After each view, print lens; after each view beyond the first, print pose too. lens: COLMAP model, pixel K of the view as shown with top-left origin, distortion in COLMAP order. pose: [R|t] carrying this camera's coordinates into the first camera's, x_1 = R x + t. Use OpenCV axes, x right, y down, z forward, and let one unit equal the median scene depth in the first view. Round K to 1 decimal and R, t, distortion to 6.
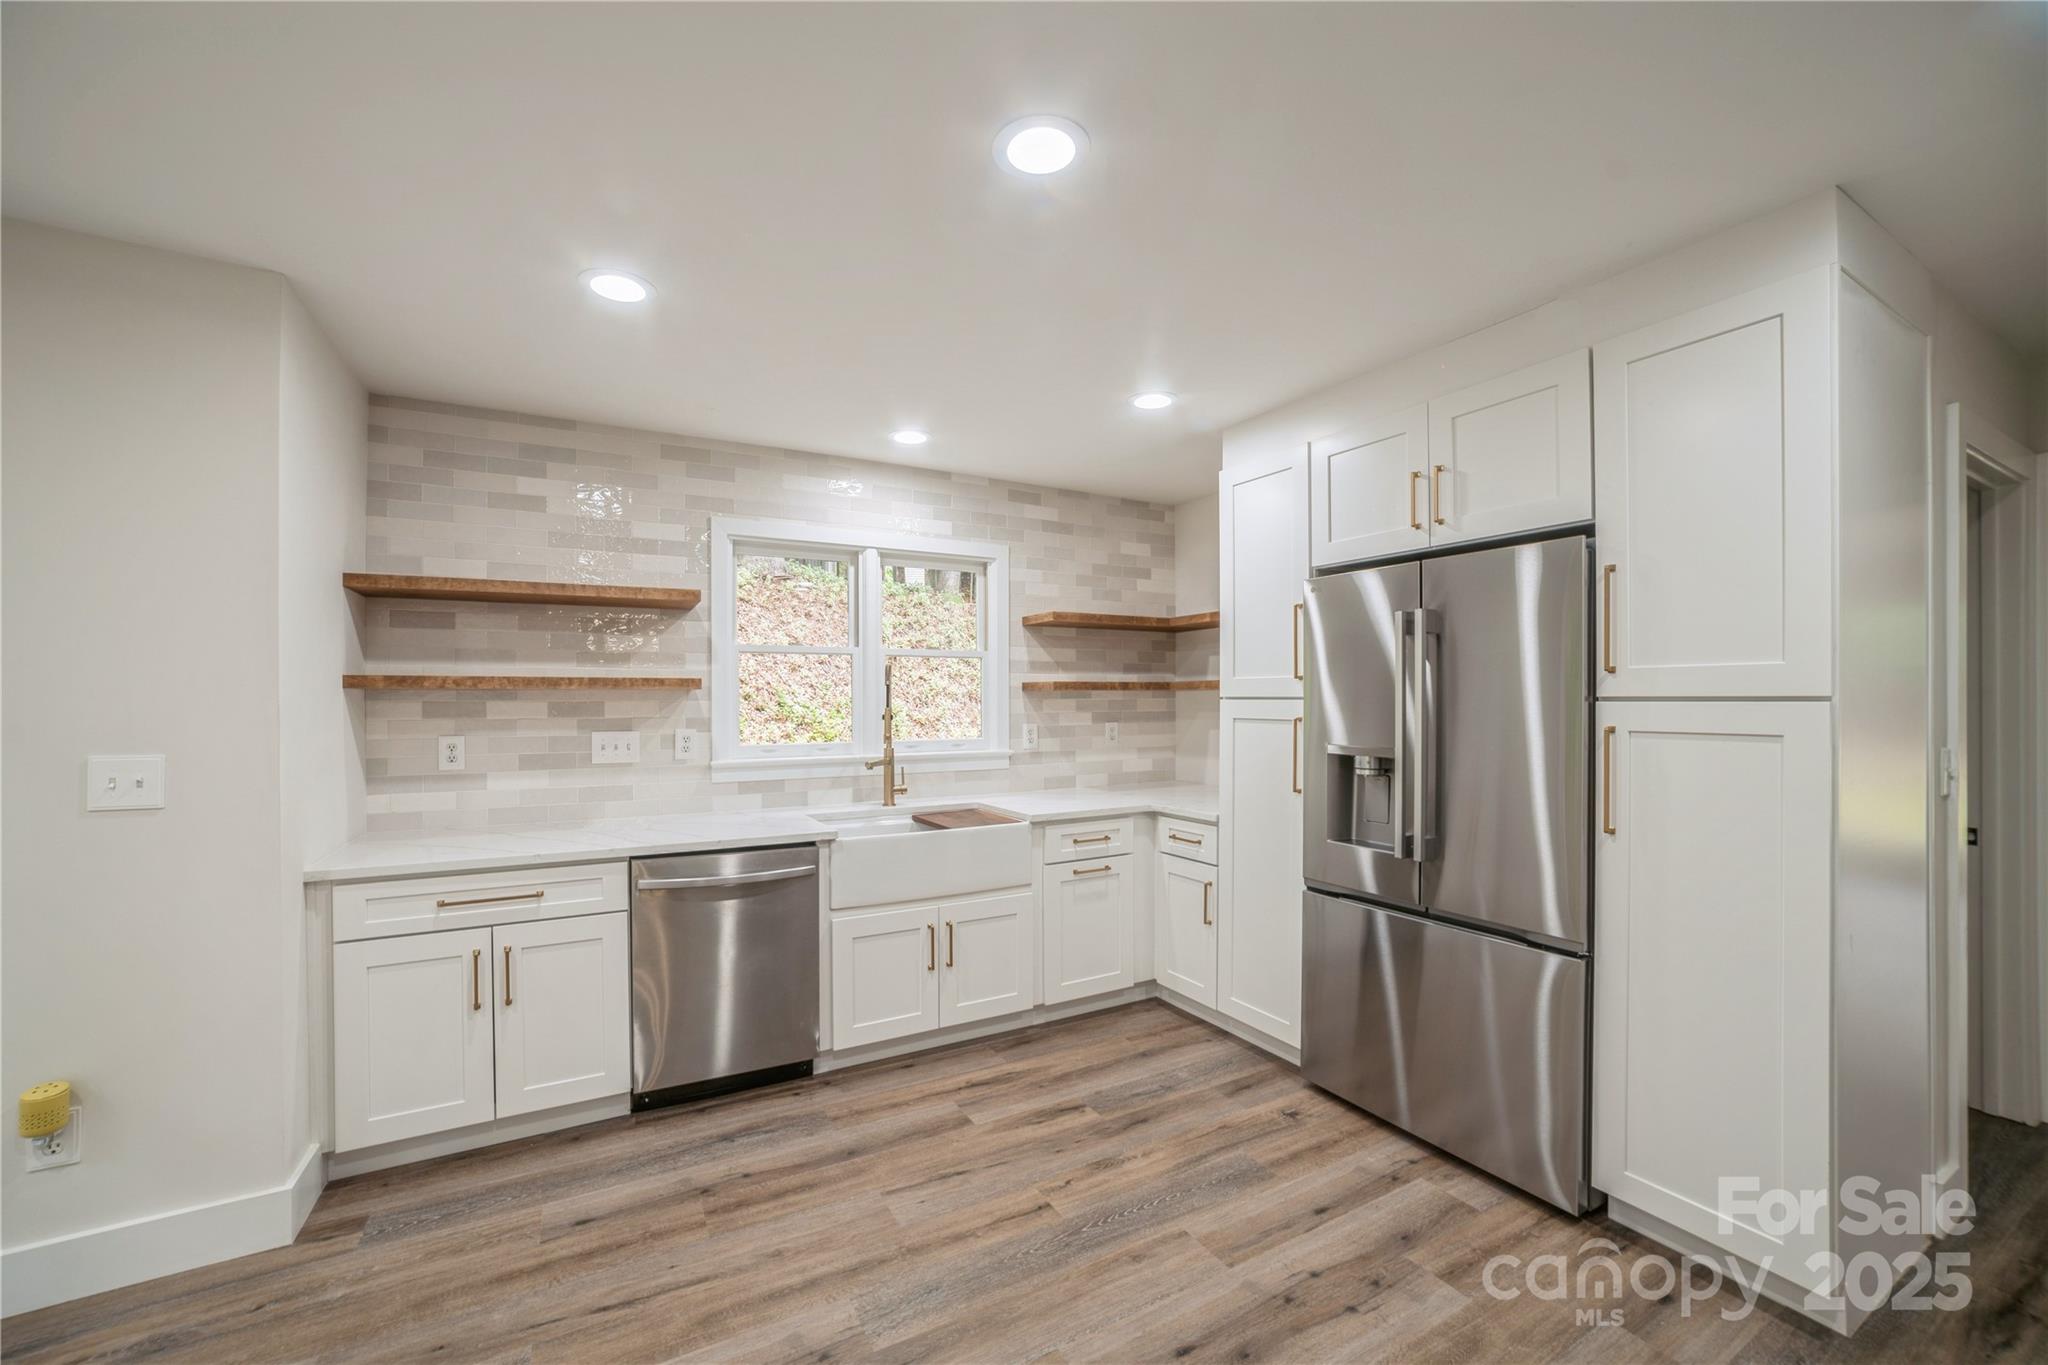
lens RADIAL K [[812.8, 0, 1016.6], [0, 812.8, 700.3], [0, 0, 1]] dist [-0.060253, 0.025228]
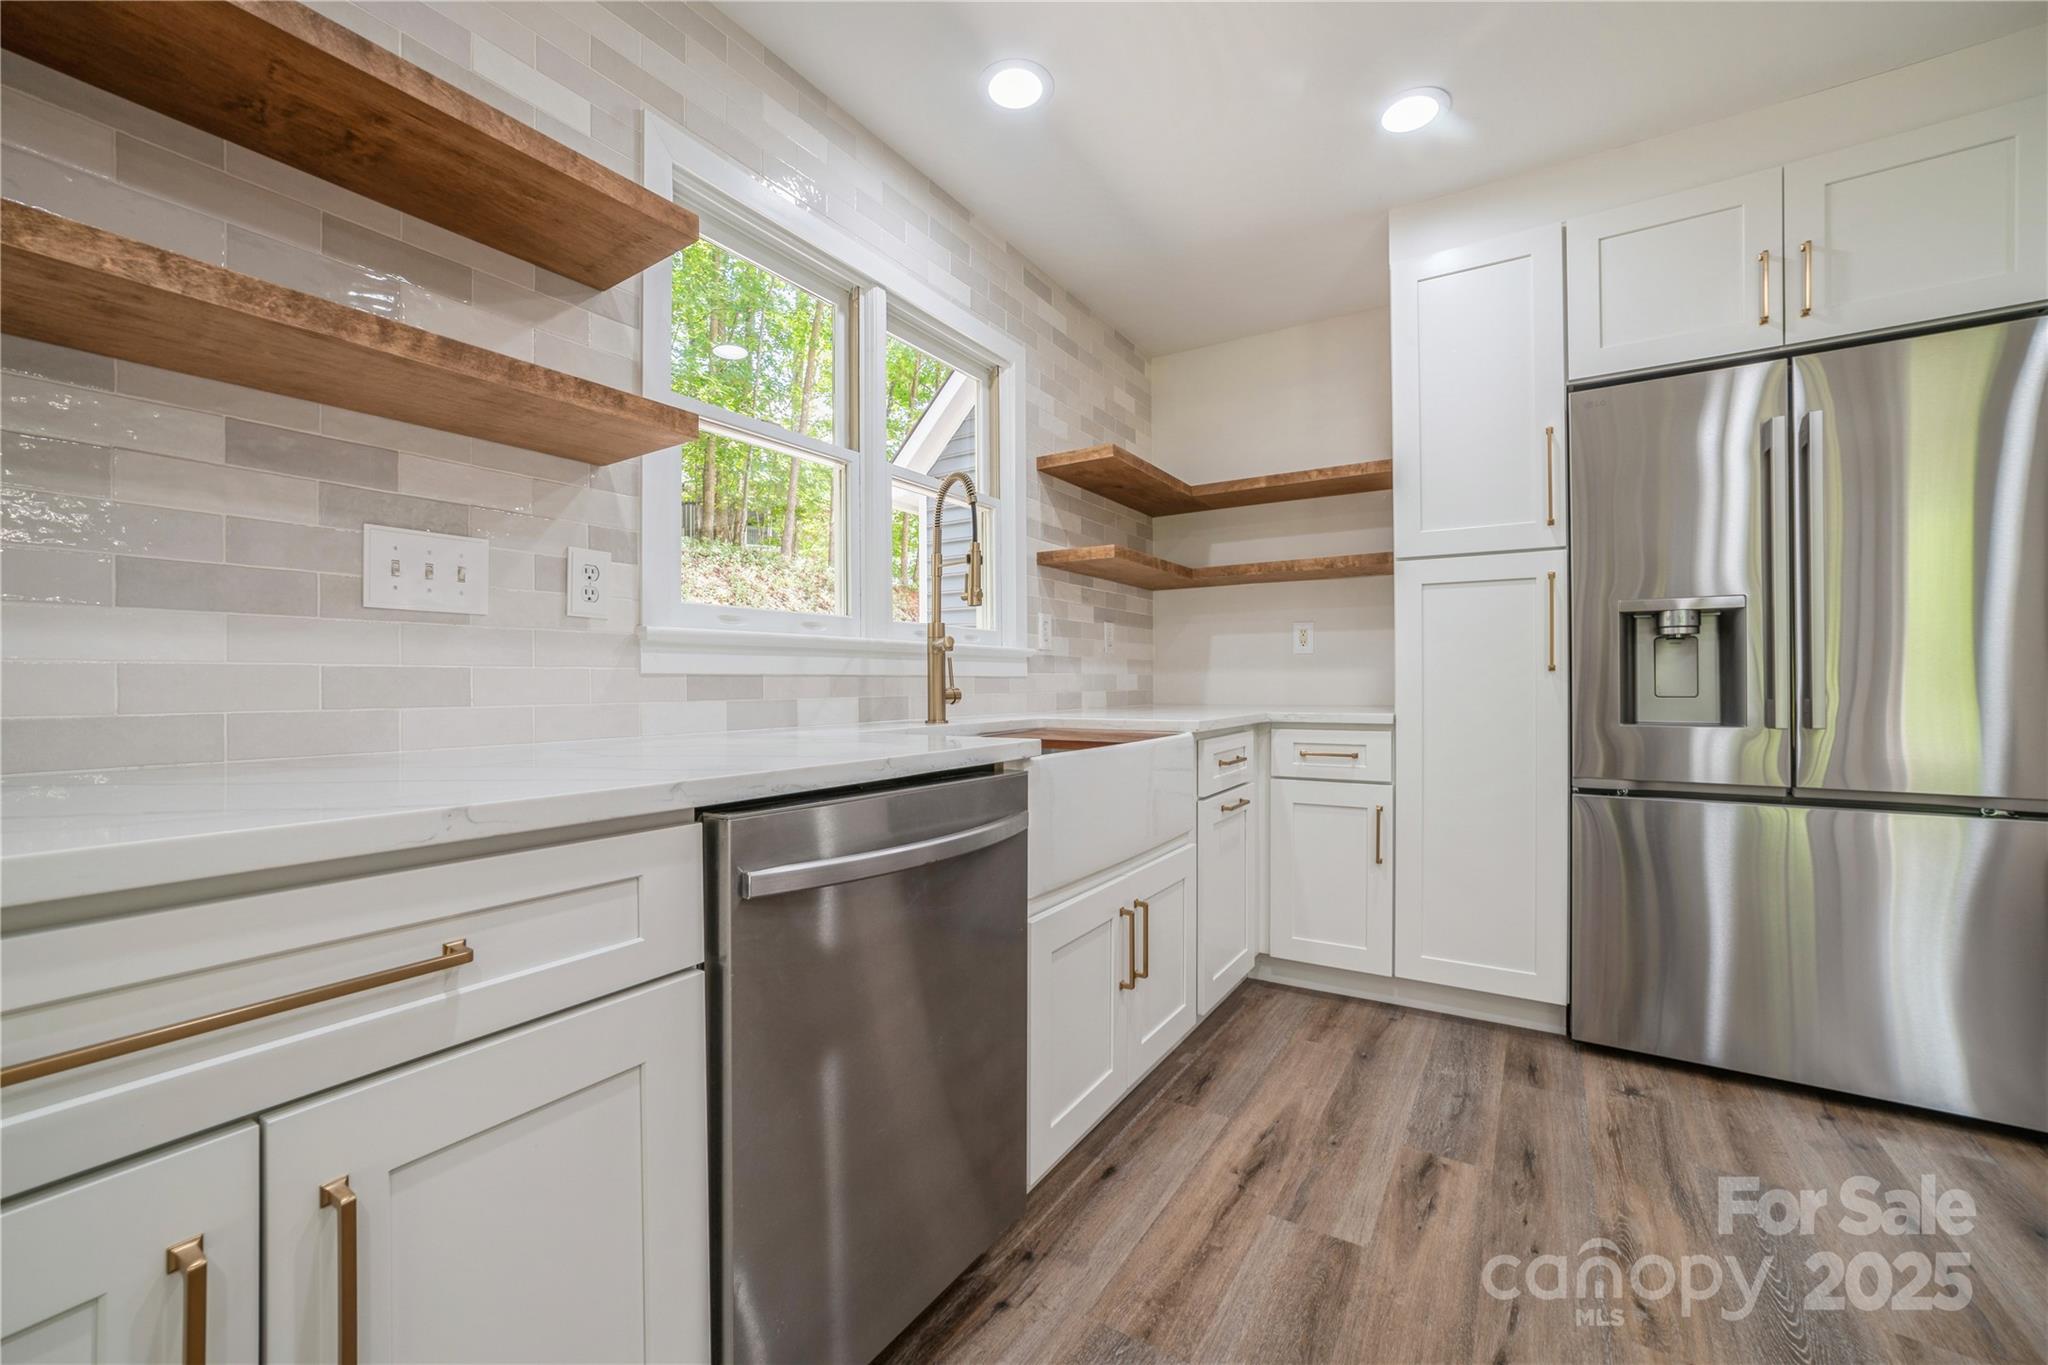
lens RADIAL K [[826.1, 0, 1017.1], [0, 826.1, 680.9], [0, 0, 1]] dist [-0.028055, 0.000209]
pose [[0.882774, -0.001182, 0.469797, -0.452678], [0.005053, 0.999963, -0.006979, 0.122965], [-0.469772, 0.008535, 0.882747, 0.531466]]
